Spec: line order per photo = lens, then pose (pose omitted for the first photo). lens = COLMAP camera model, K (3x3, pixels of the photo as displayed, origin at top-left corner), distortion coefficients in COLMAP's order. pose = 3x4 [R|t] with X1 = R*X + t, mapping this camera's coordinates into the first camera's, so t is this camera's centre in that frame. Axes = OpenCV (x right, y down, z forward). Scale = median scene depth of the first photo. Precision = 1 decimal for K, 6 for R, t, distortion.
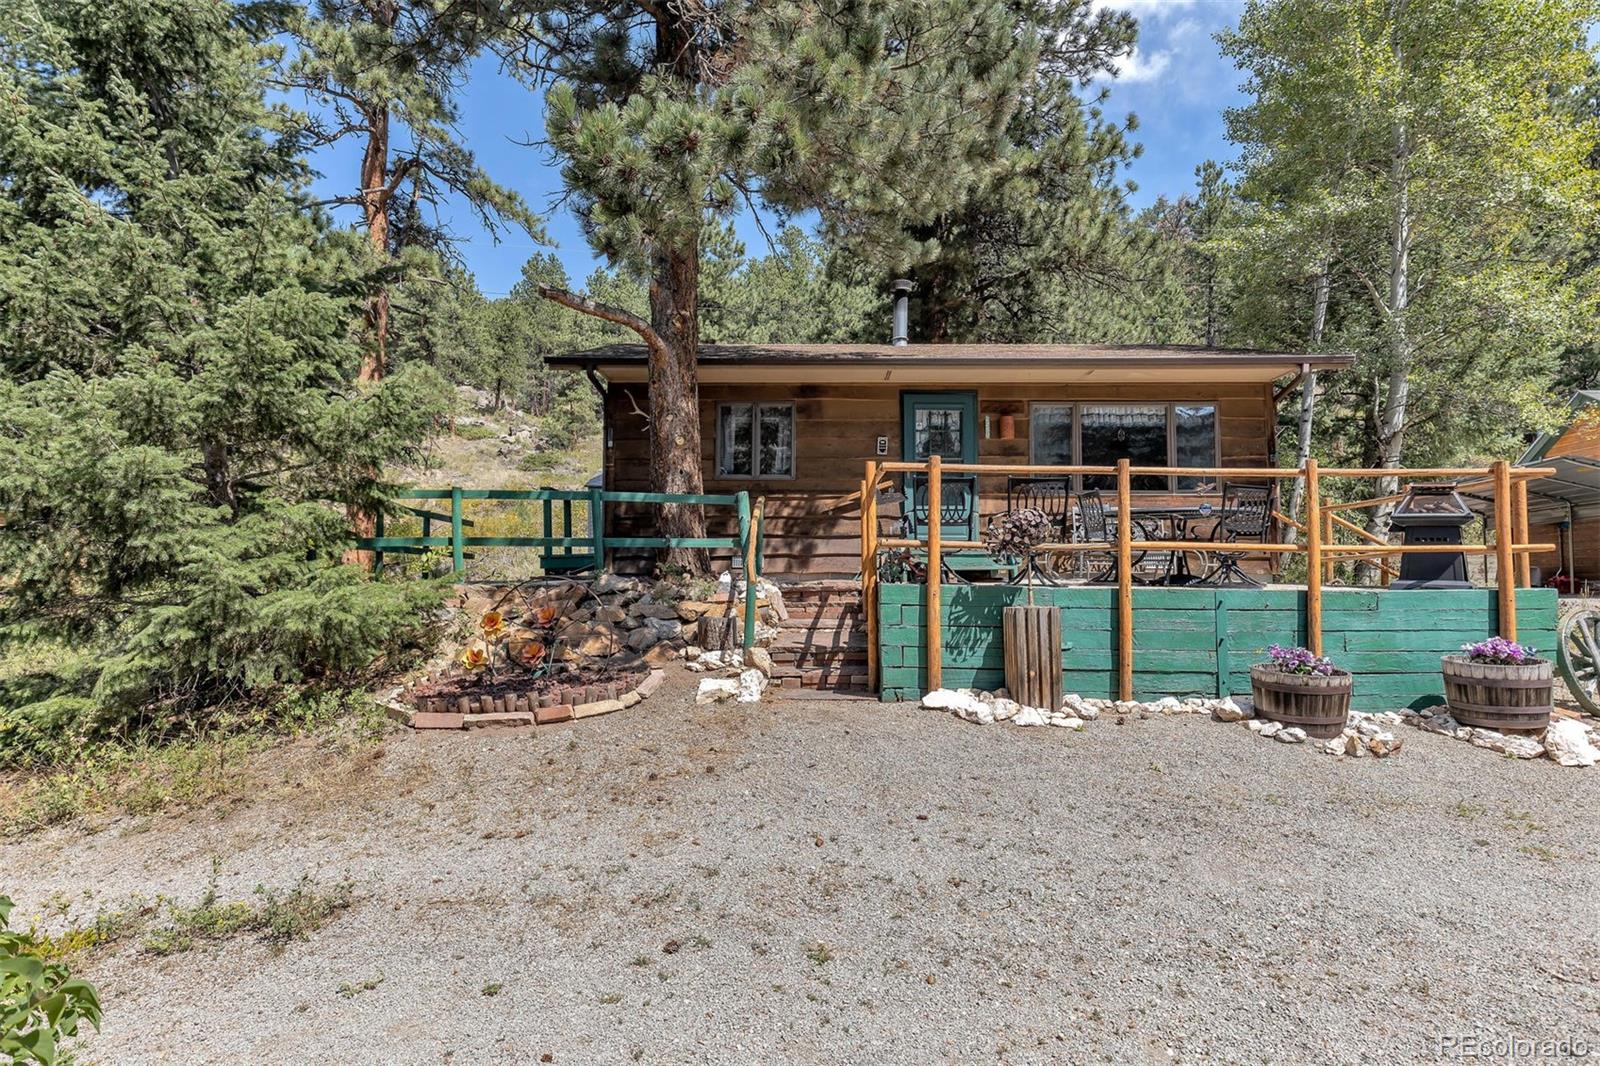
lens RADIAL K [[852.7, 0, 800.5], [0, 852.7, 552.8], [0, 0, 1]] dist [-0.001607, 0.000382]
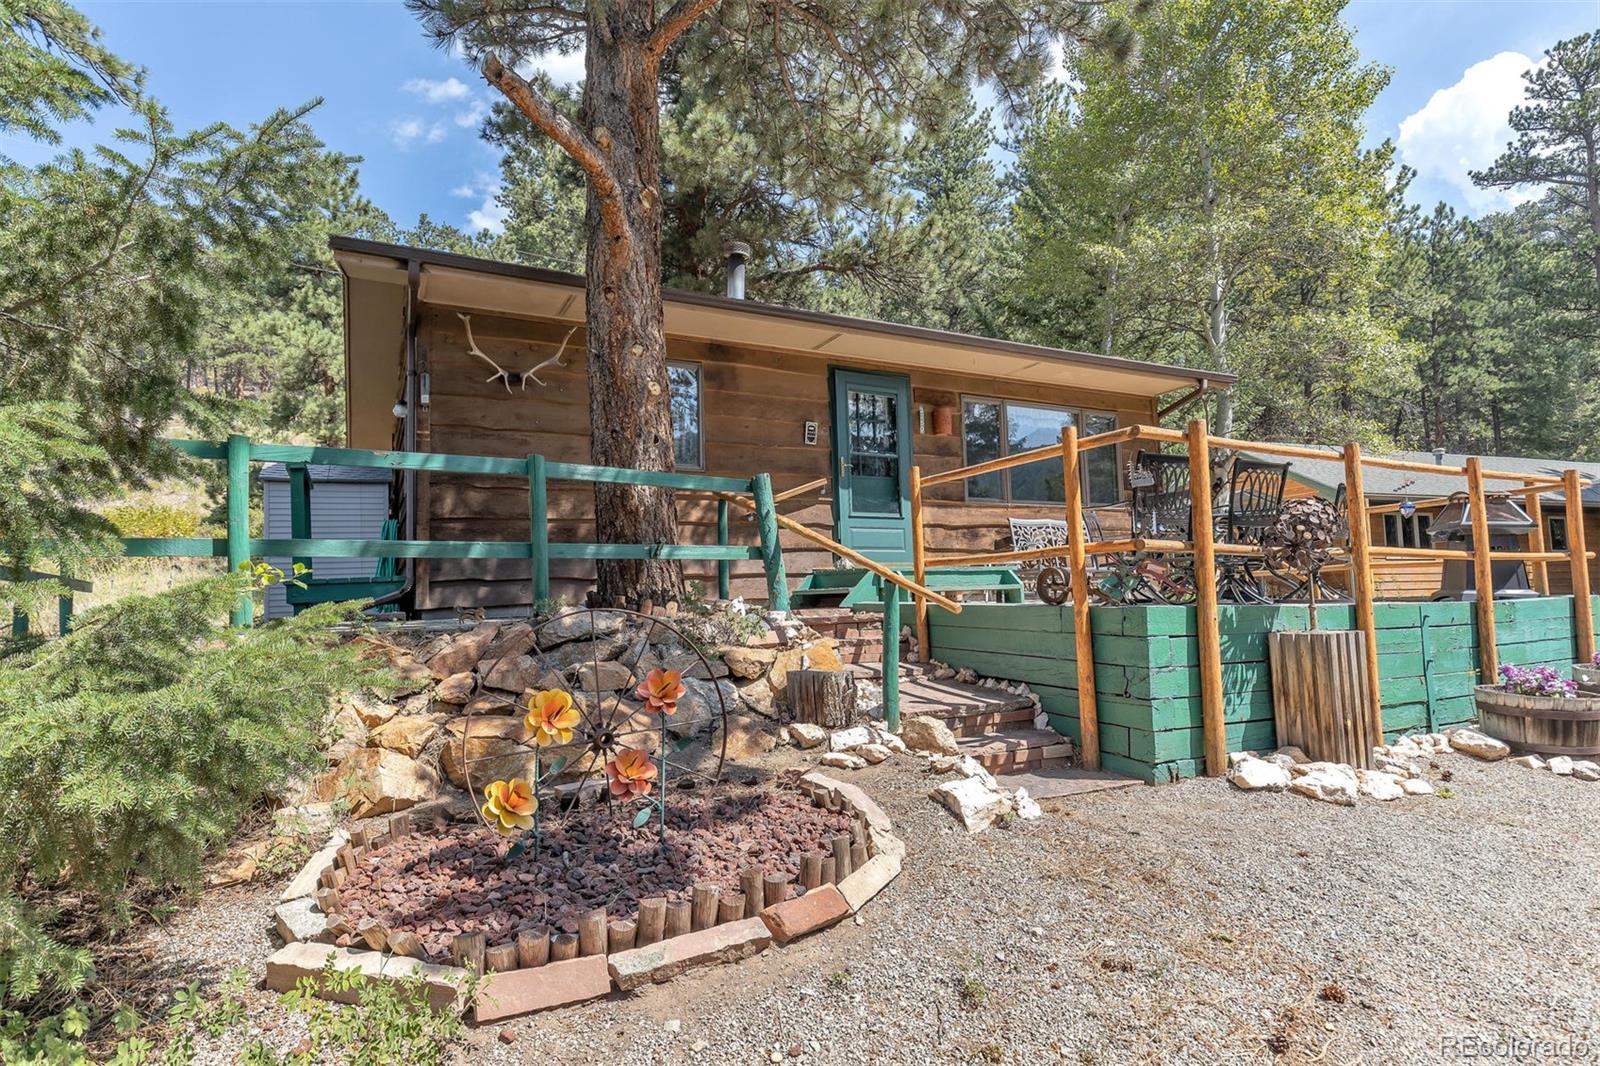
lens RADIAL K [[852.7, 0, 800.5], [0, 852.7, 552.8], [0, 0, 1]] dist [-0.001607, 0.000382]
pose [[0.879207, 0.005586, 0.476407, -0.384121], [0.011749, 0.999373, -0.033401, 0.011597], [-0.476295, 0.034963, 0.878590, 0.455805]]
